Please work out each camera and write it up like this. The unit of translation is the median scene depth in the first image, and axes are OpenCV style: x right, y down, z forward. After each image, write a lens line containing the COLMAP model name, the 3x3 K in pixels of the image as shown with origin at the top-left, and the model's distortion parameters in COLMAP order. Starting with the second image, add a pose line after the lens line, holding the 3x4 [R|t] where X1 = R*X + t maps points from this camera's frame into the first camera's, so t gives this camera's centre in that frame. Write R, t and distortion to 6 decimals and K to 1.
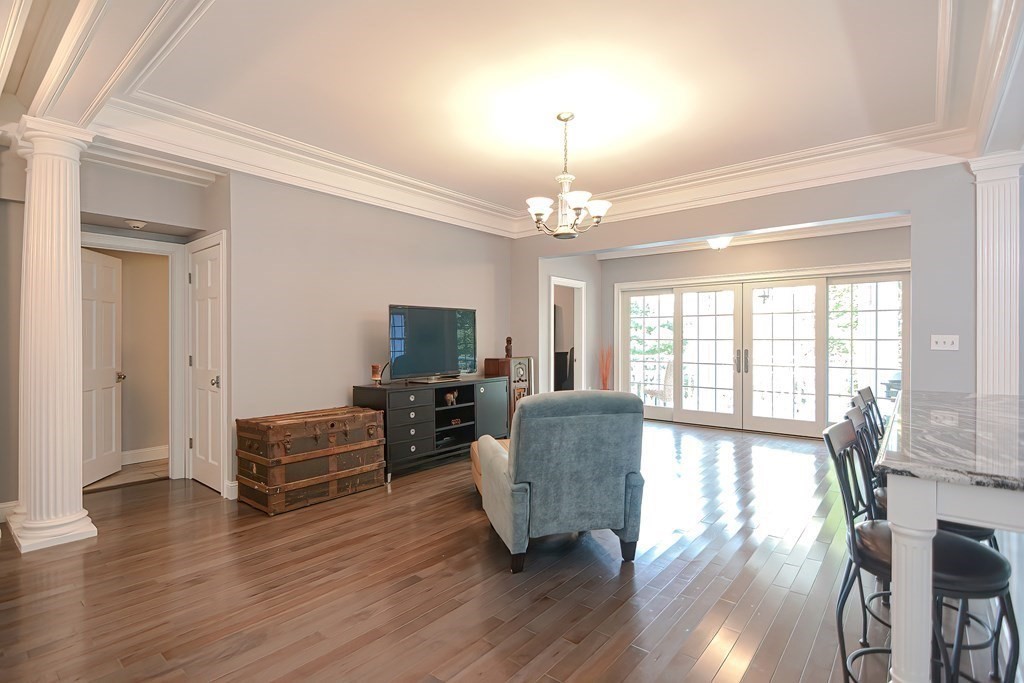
lens RADIAL K [[505.5, 0, 495.8], [0, 505.5, 342.2], [0, 0, 1]] dist [-0.014503, -0.002780]
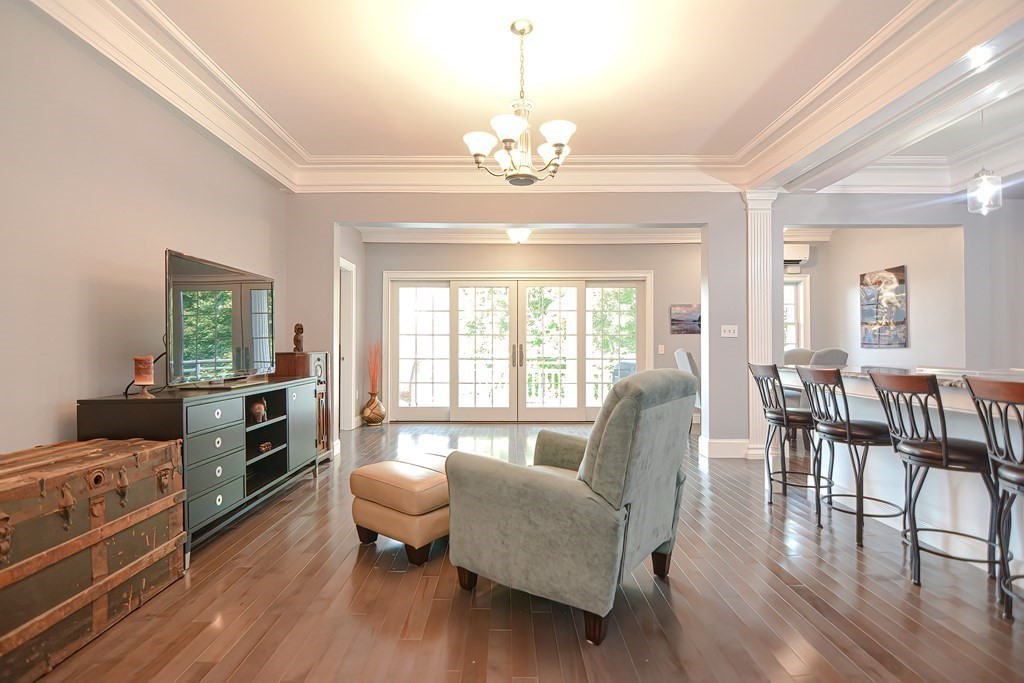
lens RADIAL K [[505.5, 0, 524.6], [0, 505.5, 342.9], [0, 0, 1]] dist [-0.014503, -0.002780]
pose [[0.742282, 0.006016, 0.670061, -0.332828], [0.005509, 0.999871, -0.015079, 0.045222], [-0.670065, 0.014884, 0.742153, 0.376453]]
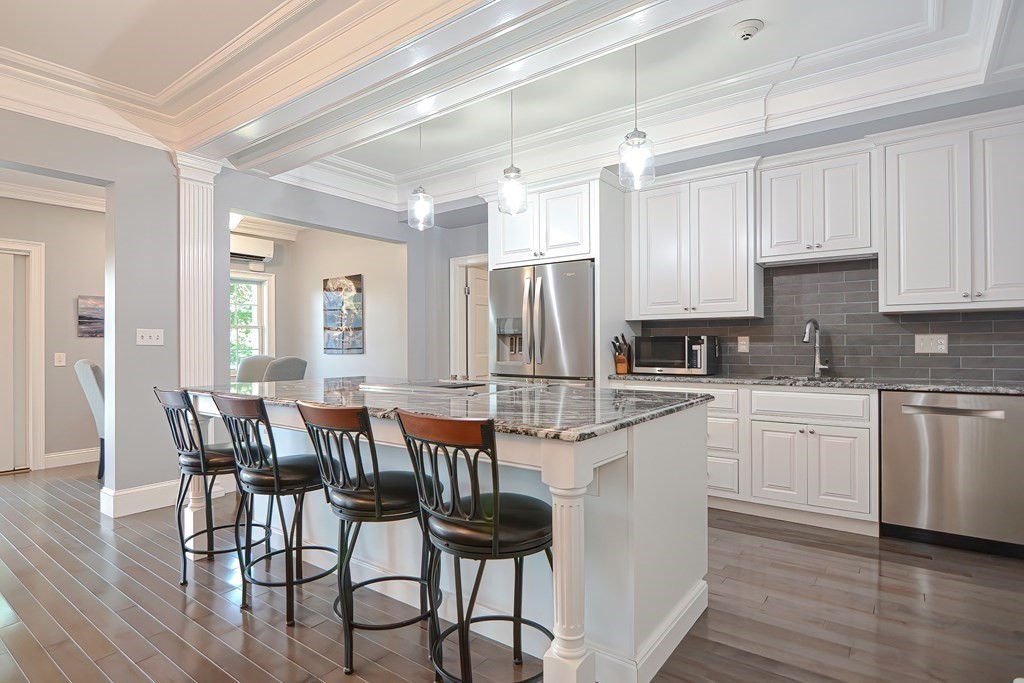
lens RADIAL K [[497.7, 0, 507.9], [0, 497.7, 336.3], [0, 0, 1]] dist [-0.002357, -0.007781]
pose [[-0.079310, 0.021294, 0.996623, -0.050094], [0.011713, 0.999723, -0.020428, 0.024415], [-0.996781, 0.010054, -0.079537, 0.396557]]
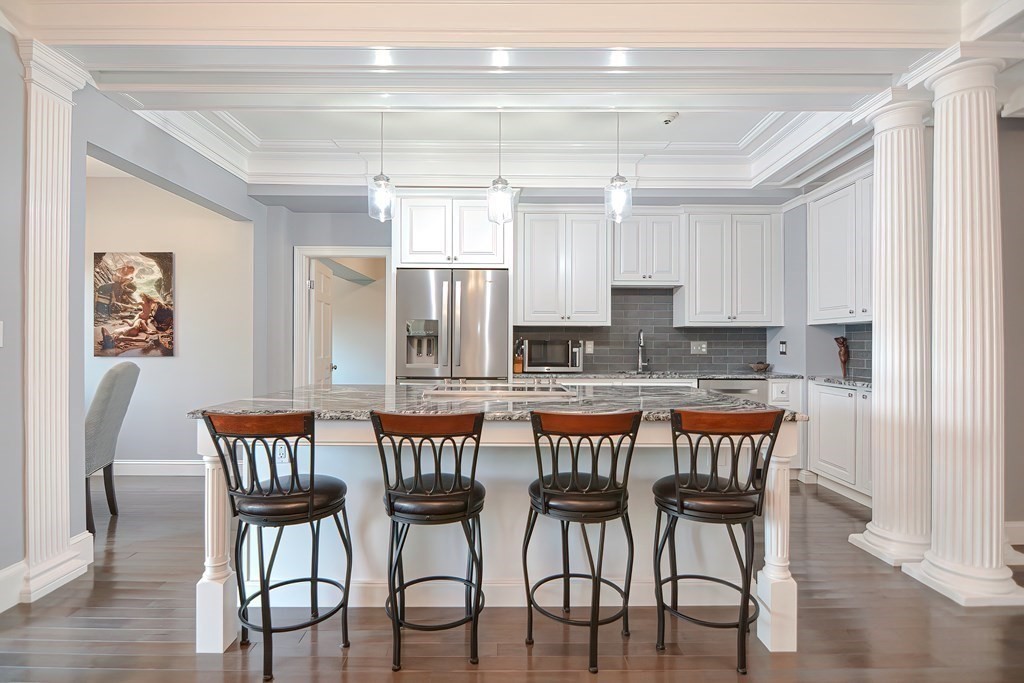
lens RADIAL K [[497.7, 0, 510.6], [0, 497.7, 343.4], [0, 0, 1]] dist [-0.002357, -0.007781]
pose [[-0.662014, -0.000068, 0.749492, 0.084731], [0.002228, 0.999995, 0.002058, 0.012595], [-0.749489, 0.003032, -0.662010, 0.884542]]
